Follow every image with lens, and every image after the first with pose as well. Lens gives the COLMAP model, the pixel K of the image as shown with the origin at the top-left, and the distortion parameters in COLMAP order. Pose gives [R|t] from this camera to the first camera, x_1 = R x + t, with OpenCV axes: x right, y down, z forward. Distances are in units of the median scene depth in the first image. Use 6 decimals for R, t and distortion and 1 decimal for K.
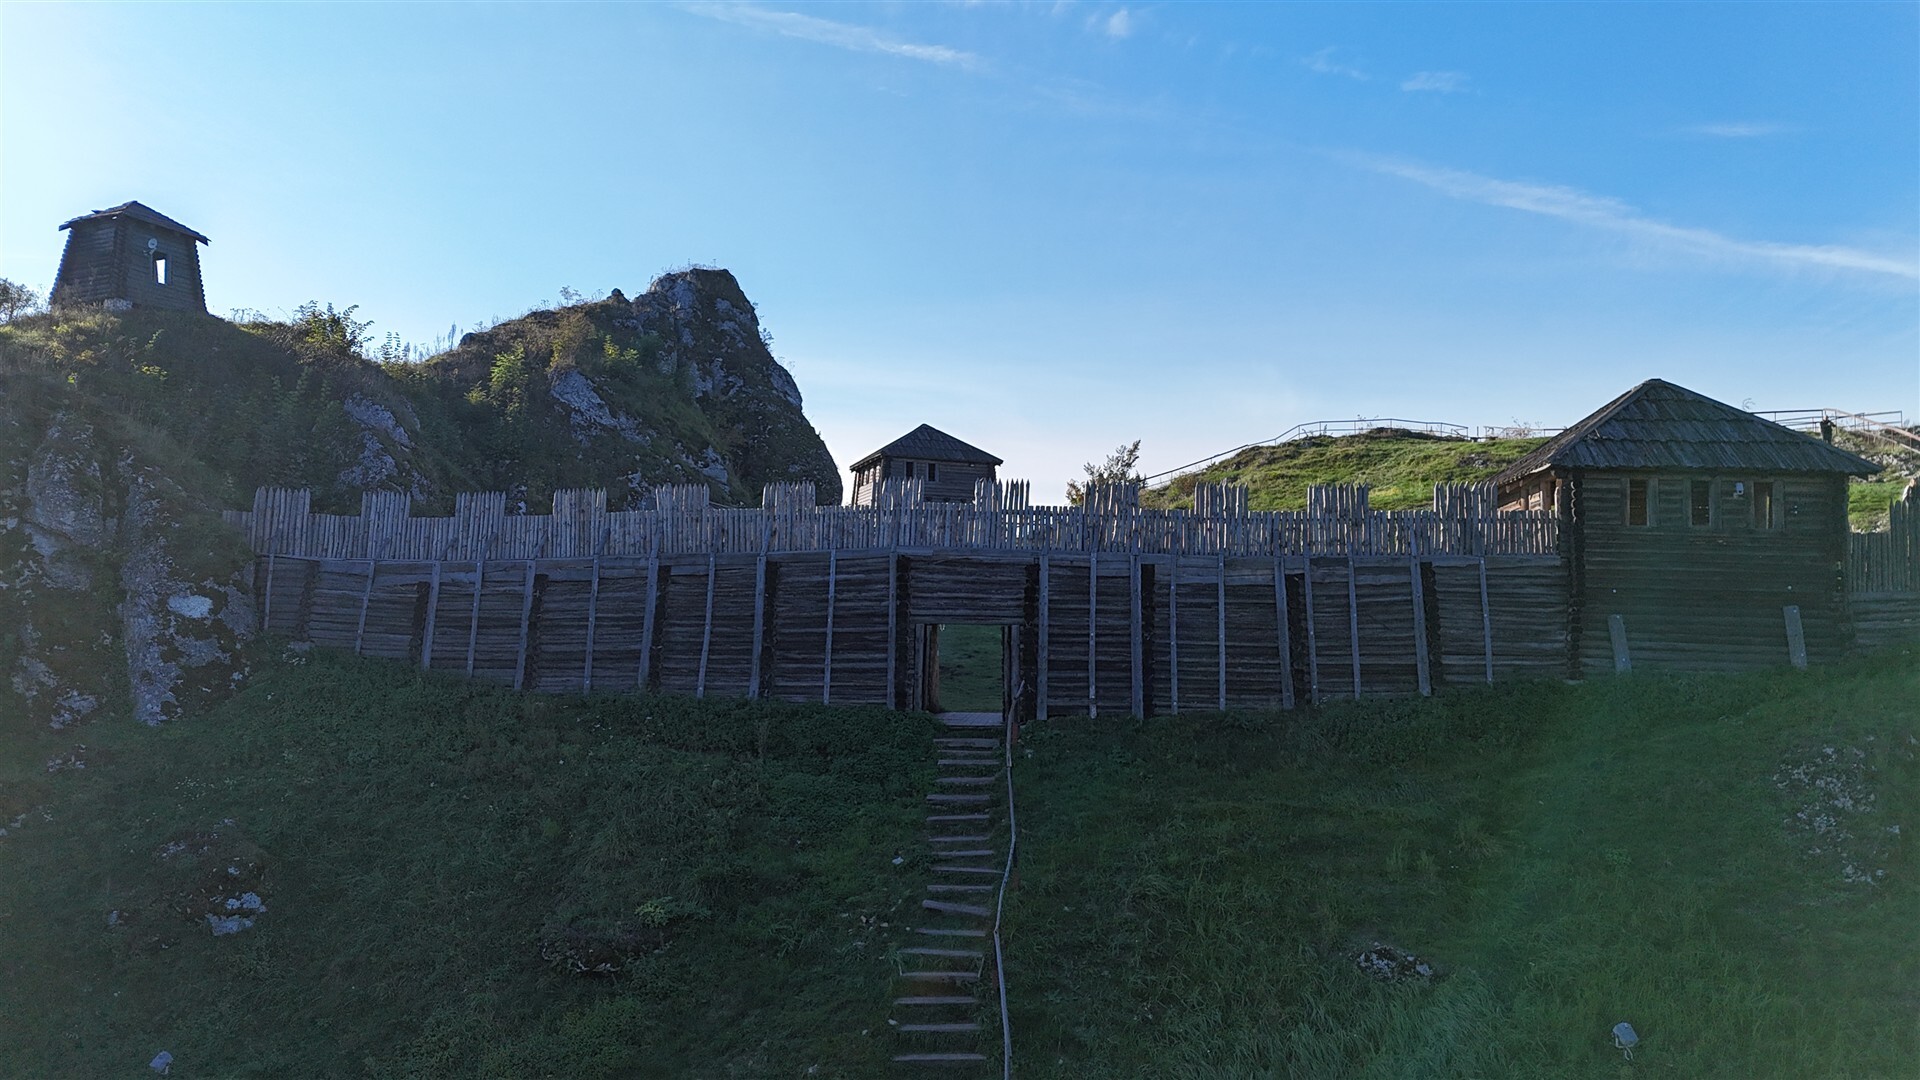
lens RADIAL K [[1380.9, 0, 954.8], [0, 1380.9, 535.9], [0, 0, 1]] dist [0.039896, -0.014876]
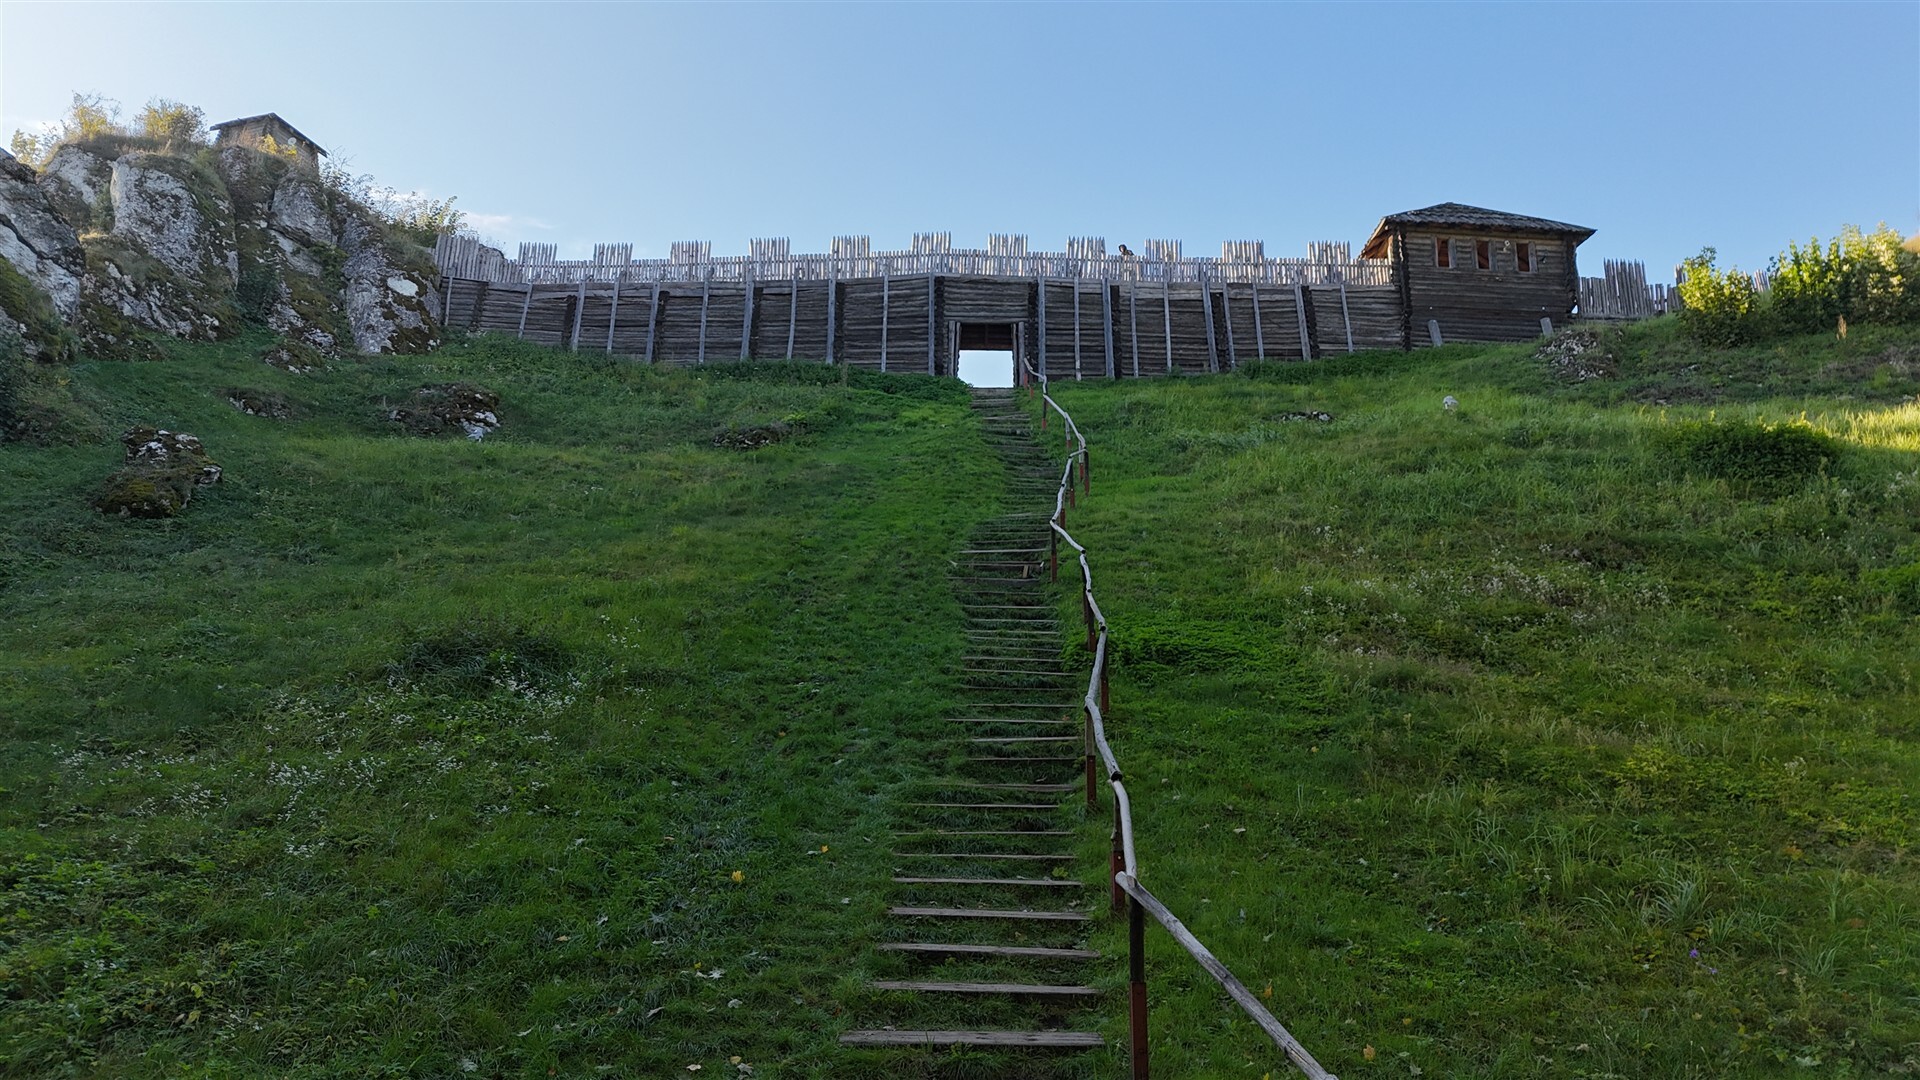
lens RADIAL K [[1380.9, 0, 960.0], [0, 1380.9, 547.2], [0, 0, 1]] dist [0.039896, -0.014876]
pose [[0.993432, 0.024323, 0.111810, -0.165621], [-0.003130, 0.982557, -0.185935, 0.540080], [-0.114382, 0.184363, 0.976180, -0.303592]]
